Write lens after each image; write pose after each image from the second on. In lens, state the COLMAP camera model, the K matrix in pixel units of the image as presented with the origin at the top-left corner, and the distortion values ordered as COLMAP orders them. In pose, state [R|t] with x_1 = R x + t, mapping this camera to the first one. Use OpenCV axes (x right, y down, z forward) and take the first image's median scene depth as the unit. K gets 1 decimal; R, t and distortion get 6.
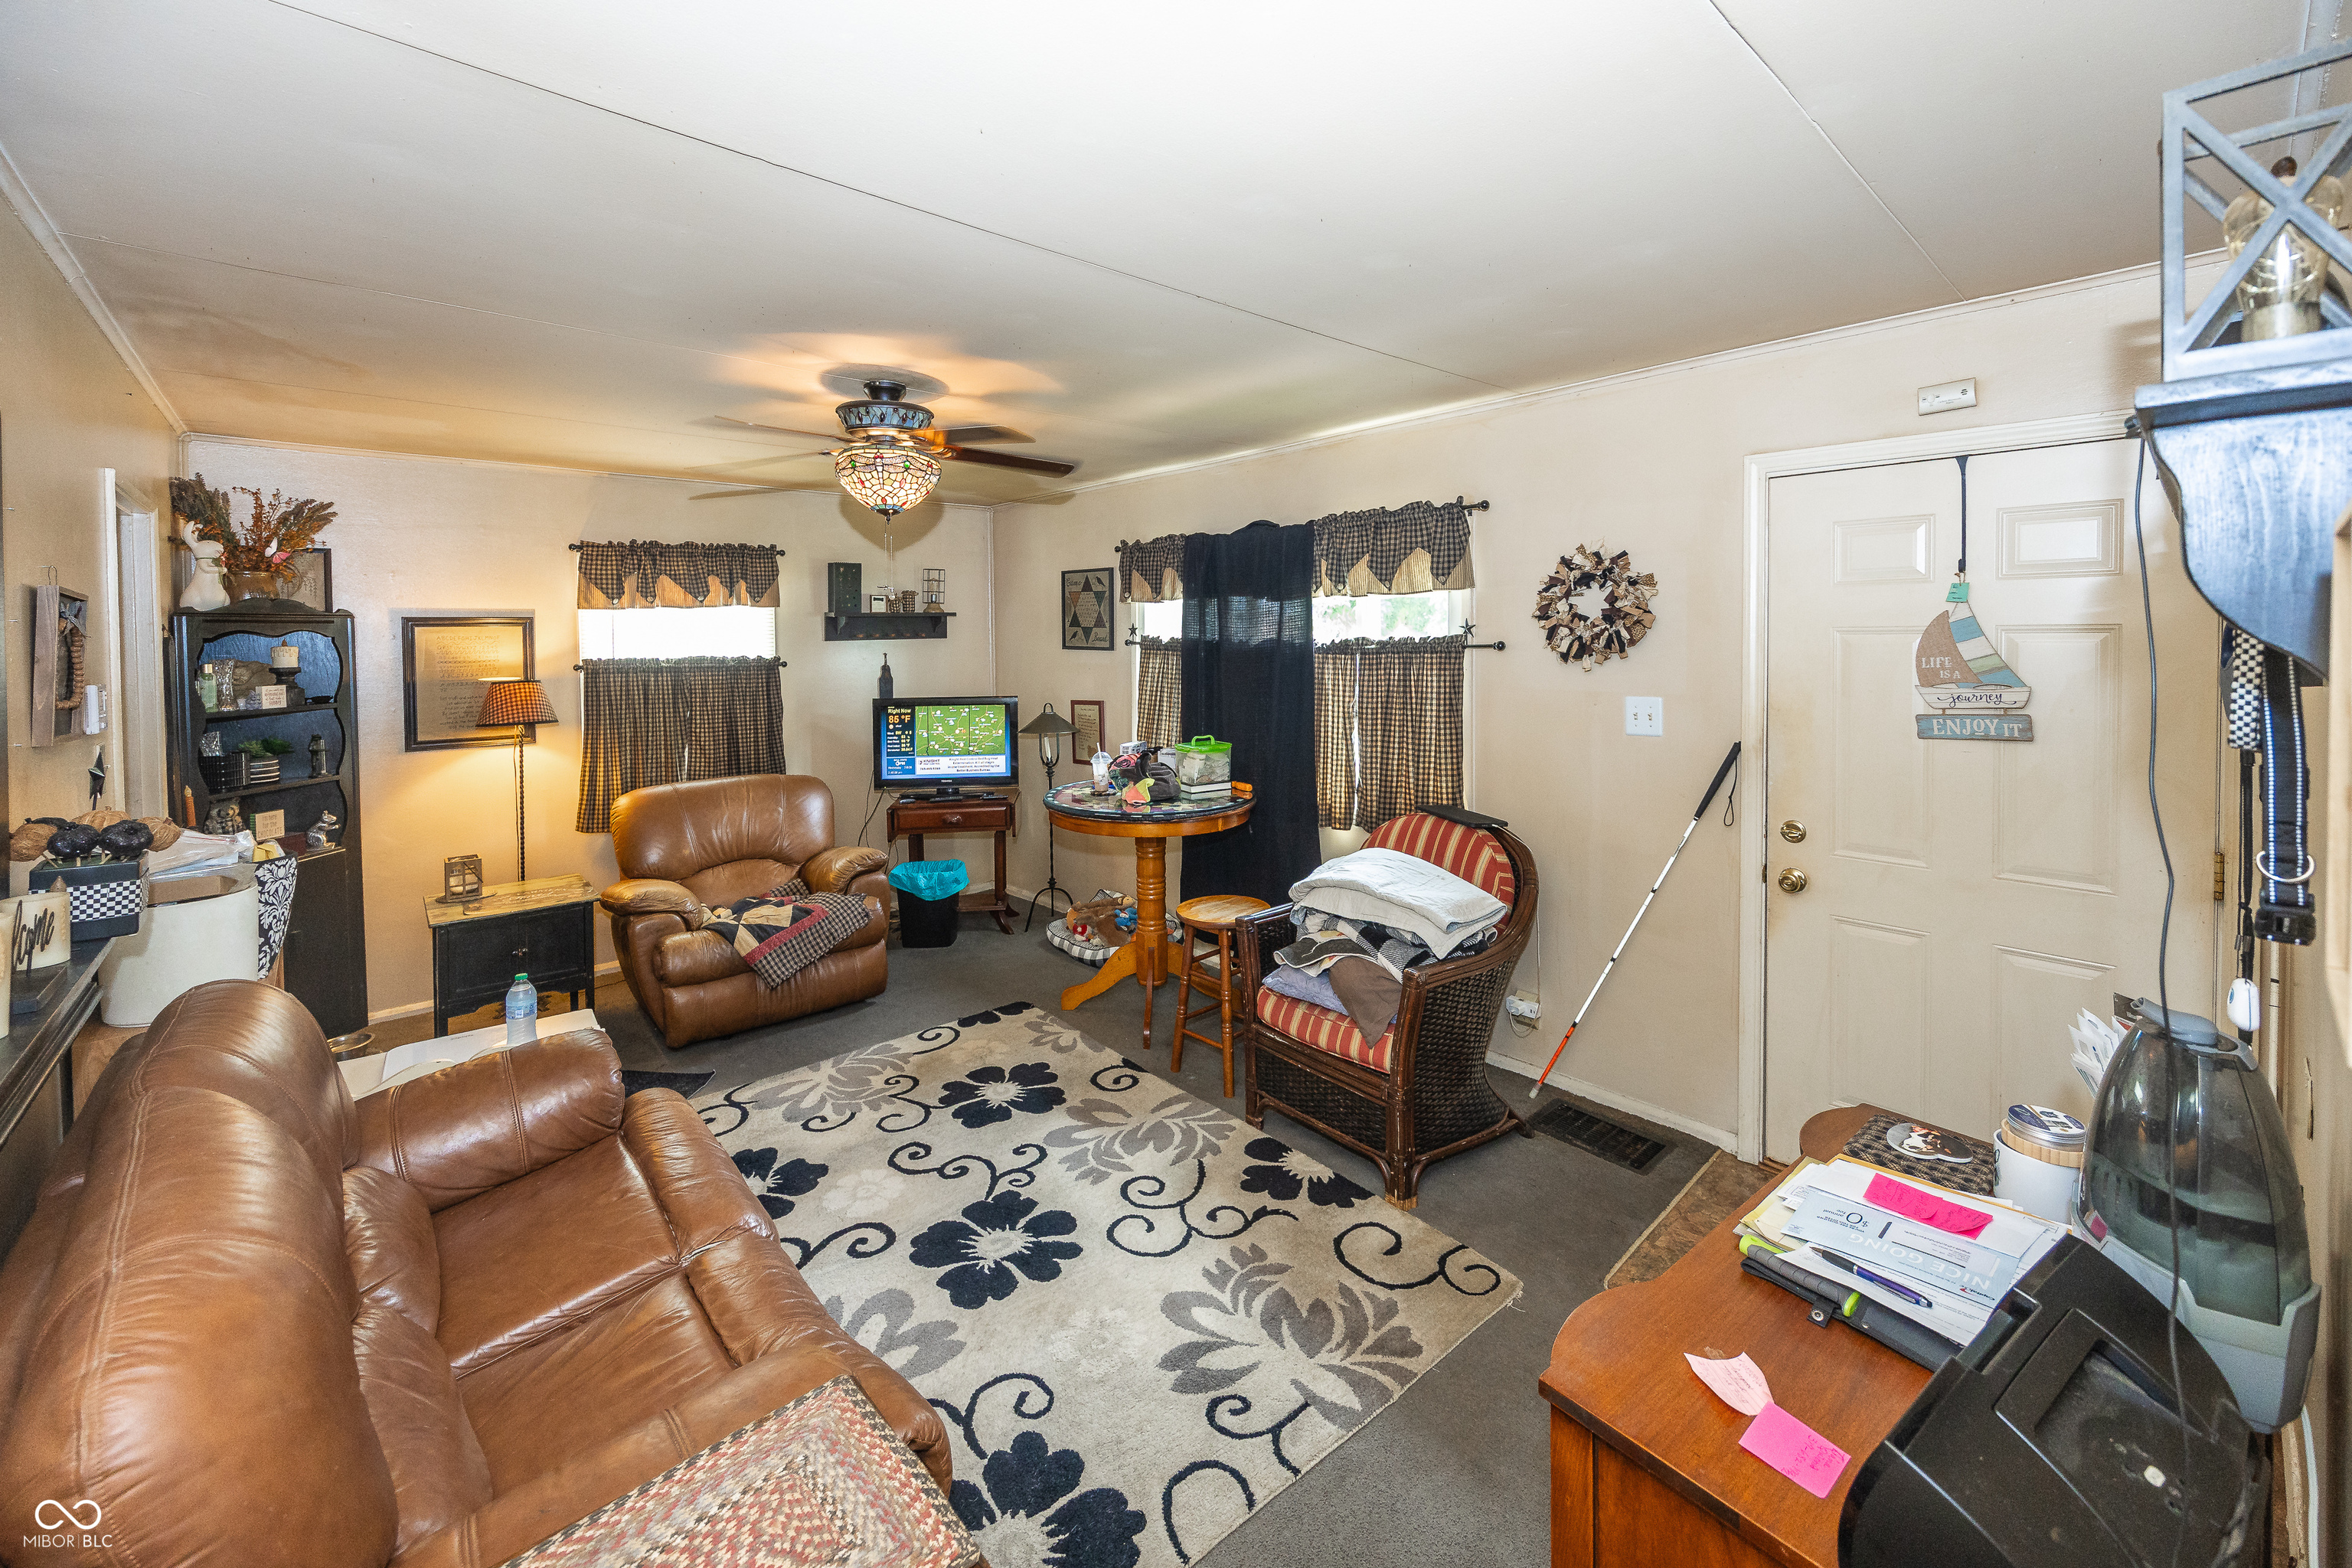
lens RADIAL K [[957.6, 0, 1176.6], [0, 957.6, 865.3], [0, 0, 1]] dist [-0.000400, 0.000115]
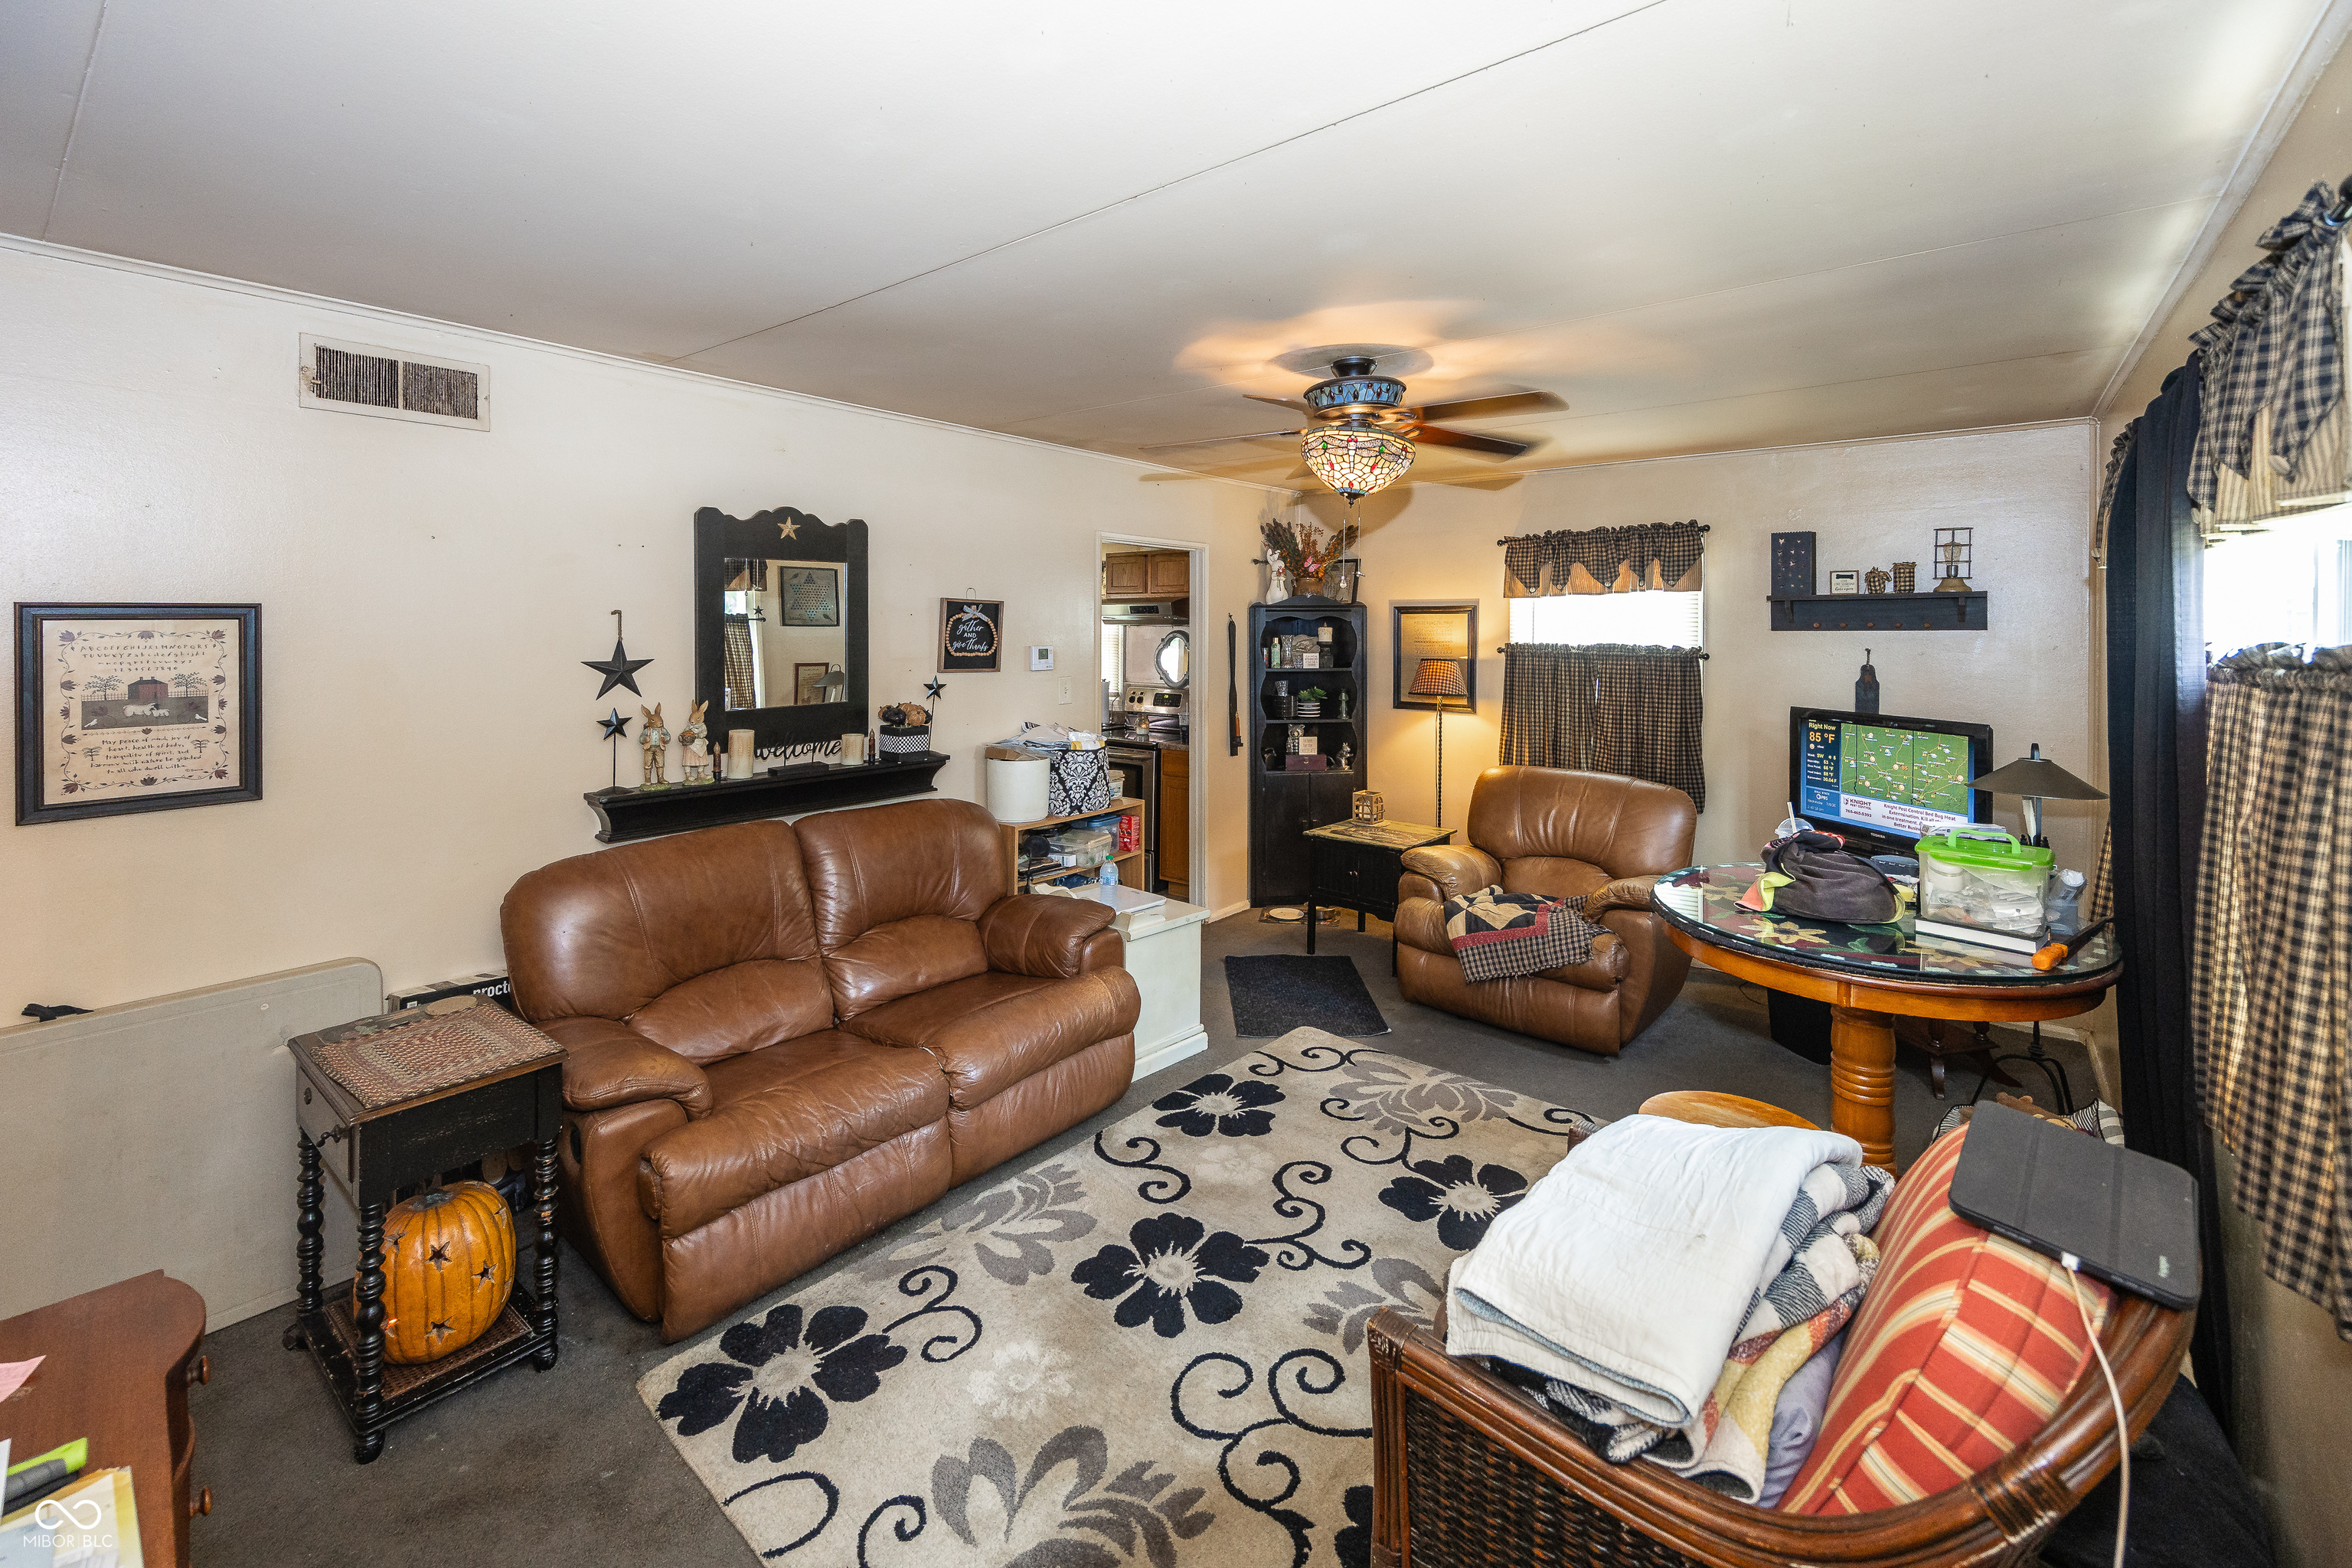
lens RADIAL K [[943.2, 0, 1176.0], [0, 943.2, 784.0], [0, 0, 1]] dist [0.000150, 0.000099]
pose [[0.163628, 0.175977, -0.970700, 0.470191], [-0.233572, 0.962896, 0.135190, -0.140516], [0.958473, 0.204607, 0.198660, 0.544900]]
